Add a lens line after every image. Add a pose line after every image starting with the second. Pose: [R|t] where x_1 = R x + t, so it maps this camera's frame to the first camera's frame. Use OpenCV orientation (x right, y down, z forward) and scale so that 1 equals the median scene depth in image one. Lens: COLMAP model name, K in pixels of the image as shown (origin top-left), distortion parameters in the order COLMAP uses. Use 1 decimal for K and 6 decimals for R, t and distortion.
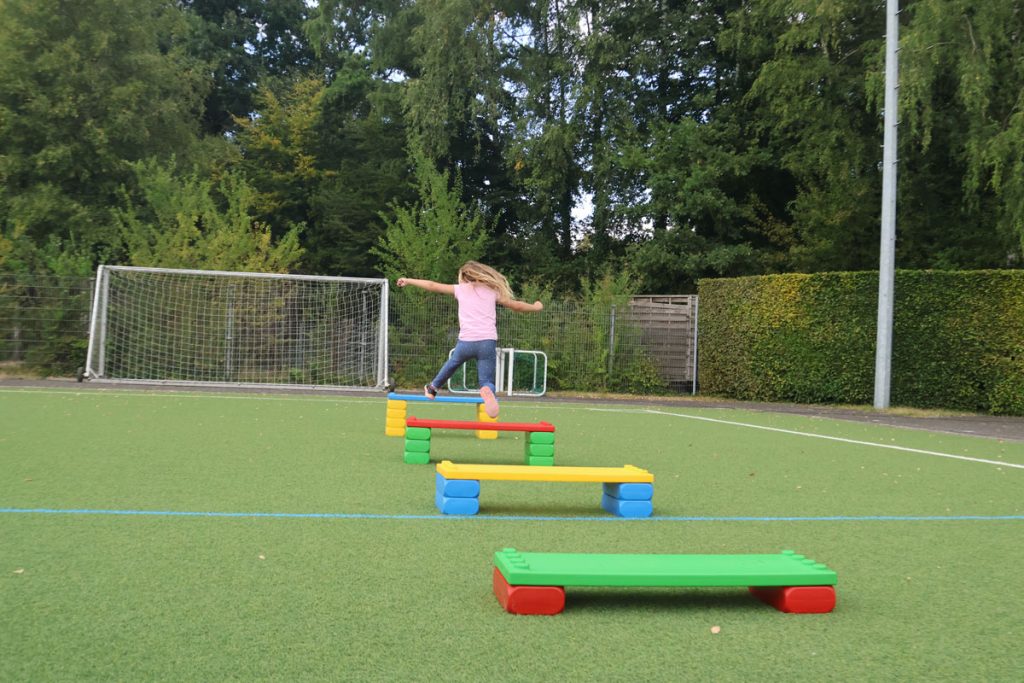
lens RADIAL K [[1221.1, 0, 572.5], [0, 1221.1, 324.6], [0, 0, 1]] dist [-0.060495, -0.002679]
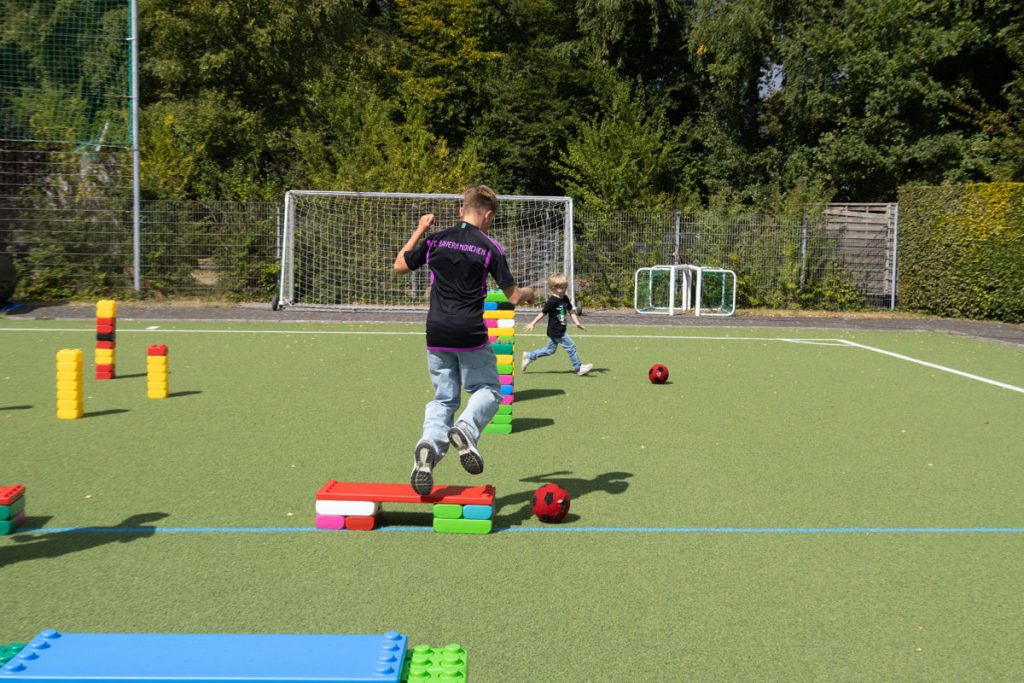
lens RADIAL K [[1376.2, 0, 554.6], [0, 1376.2, 338.1], [0, 0, 1]] dist [0.079061, -0.057575]
pose [[0.989251, -0.006126, -0.146097, -0.003489], [0.022395, 0.993683, 0.109970, -0.044371], [0.144501, -0.112060, 0.983139, -0.096521]]
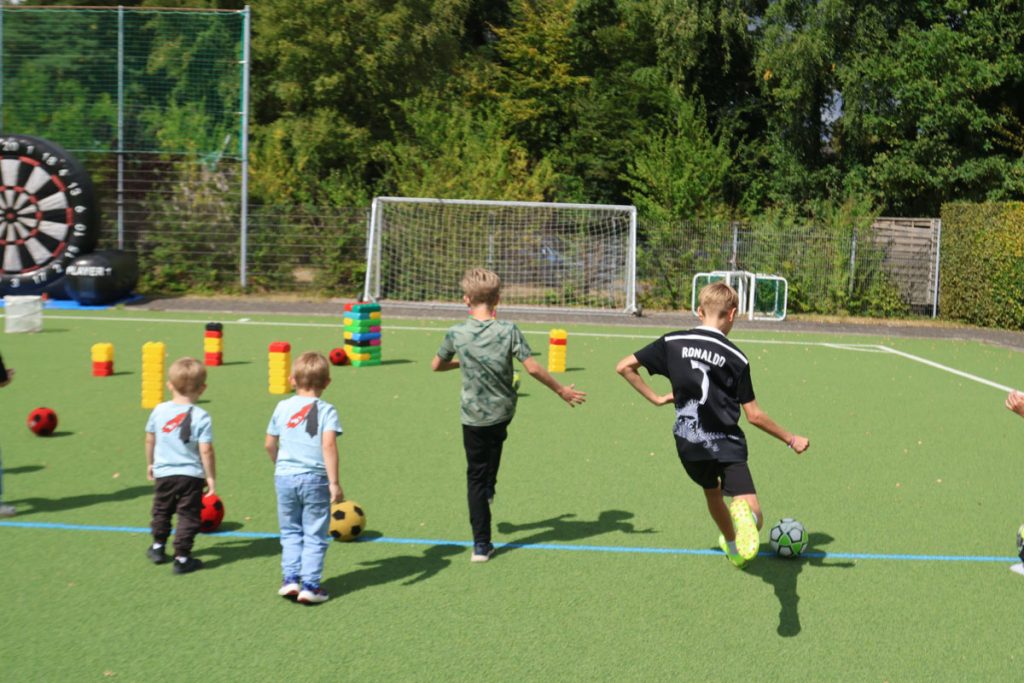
lens RADIAL K [[1216.4, 0, 559.3], [0, 1216.4, 346.7], [0, 0, 1]] dist [-0.108325, 0.084180]
pose [[0.975756, 0.019188, -0.218016, 0.014128], [0.007278, 0.992753, 0.119951, -0.041214], [0.218738, -0.118629, 0.968546, -0.040811]]
